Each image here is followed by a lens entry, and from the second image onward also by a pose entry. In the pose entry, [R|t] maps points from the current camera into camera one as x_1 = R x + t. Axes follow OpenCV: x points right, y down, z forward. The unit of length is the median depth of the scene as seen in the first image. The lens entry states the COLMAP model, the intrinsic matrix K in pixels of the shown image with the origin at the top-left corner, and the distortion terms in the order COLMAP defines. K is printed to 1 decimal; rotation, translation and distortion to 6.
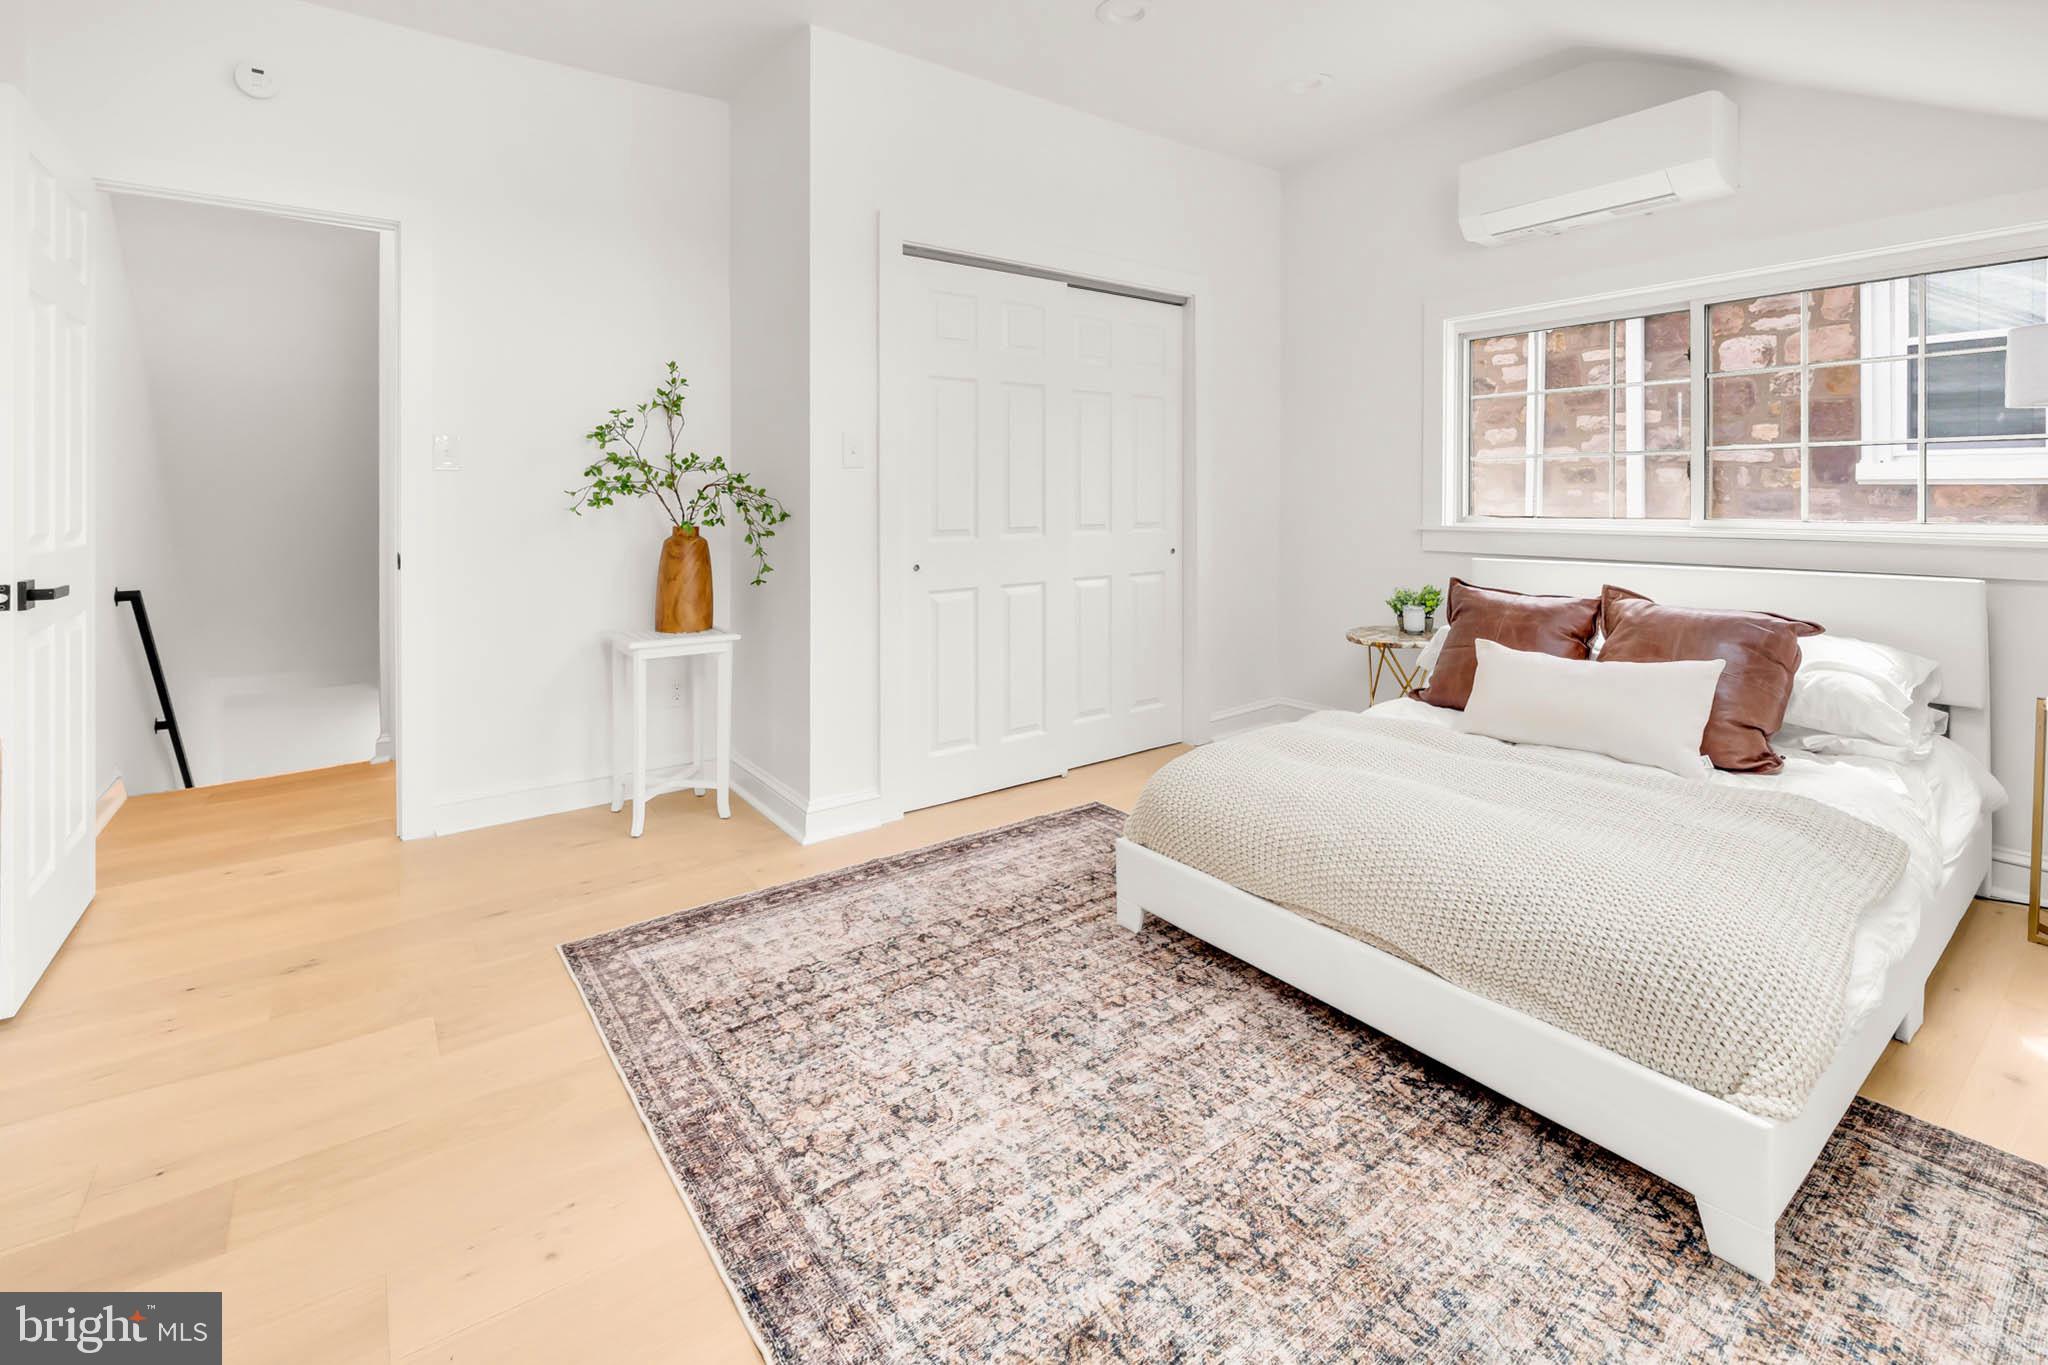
lens RADIAL K [[897.0, 0, 1006.8], [0, 897.0, 630.6], [0, 0, 1]] dist [-0.001363, -0.000133]
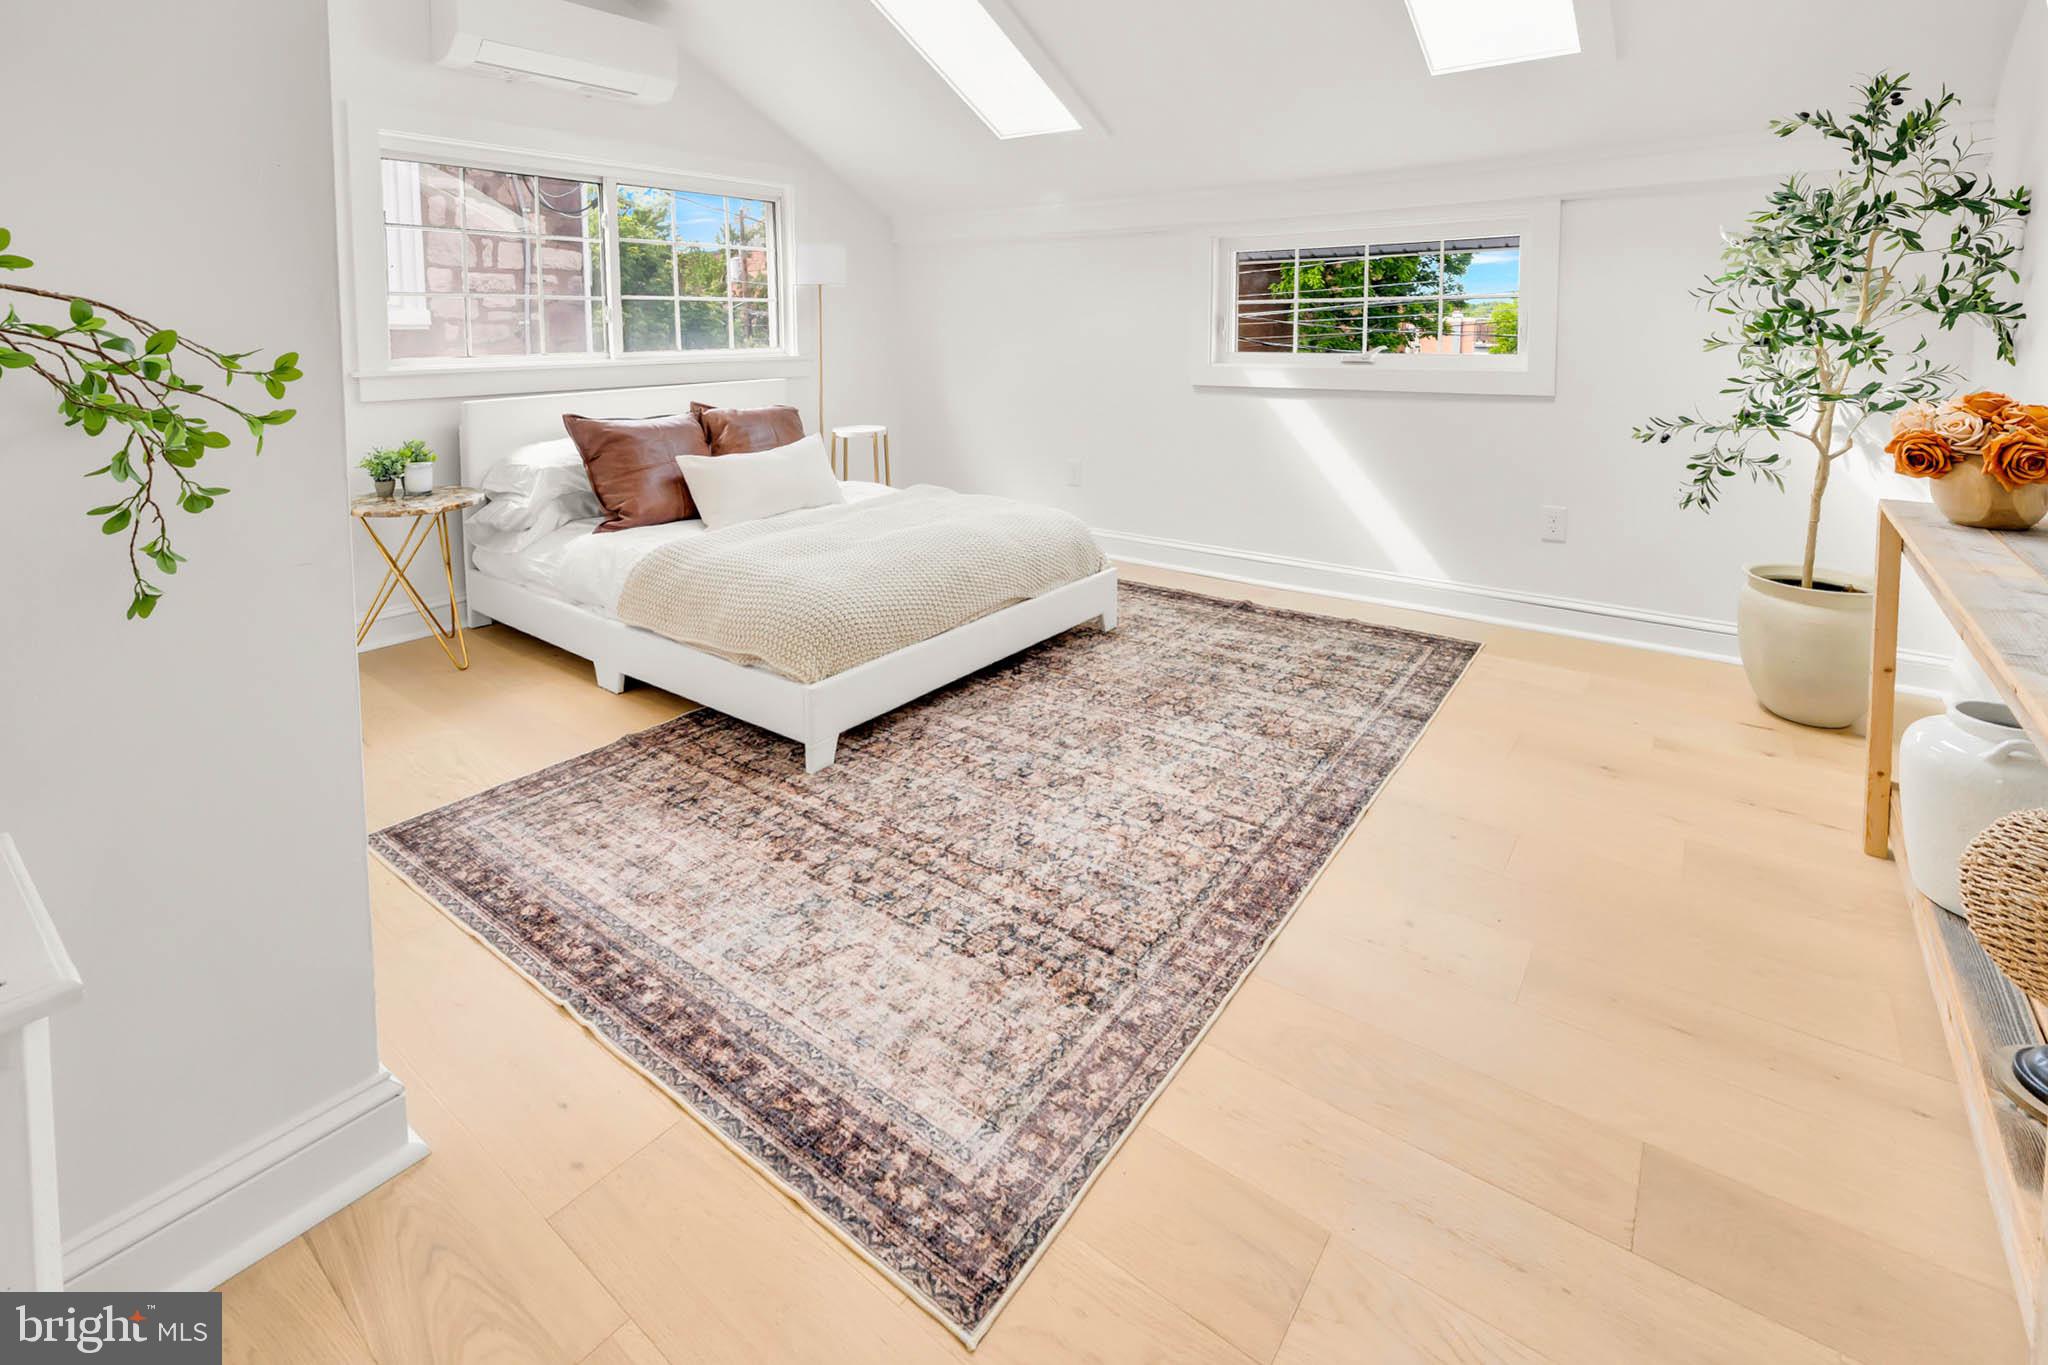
lens RADIAL K [[897.0, 0, 1006.8], [0, 897.0, 630.6], [0, 0, 1]] dist [-0.001363, -0.000133]
pose [[-0.275338, -0.298034, 0.913983, -0.929939], [0.153729, 0.924847, 0.347887, -0.151353], [-0.948976, 0.236292, -0.208829, 1.140548]]
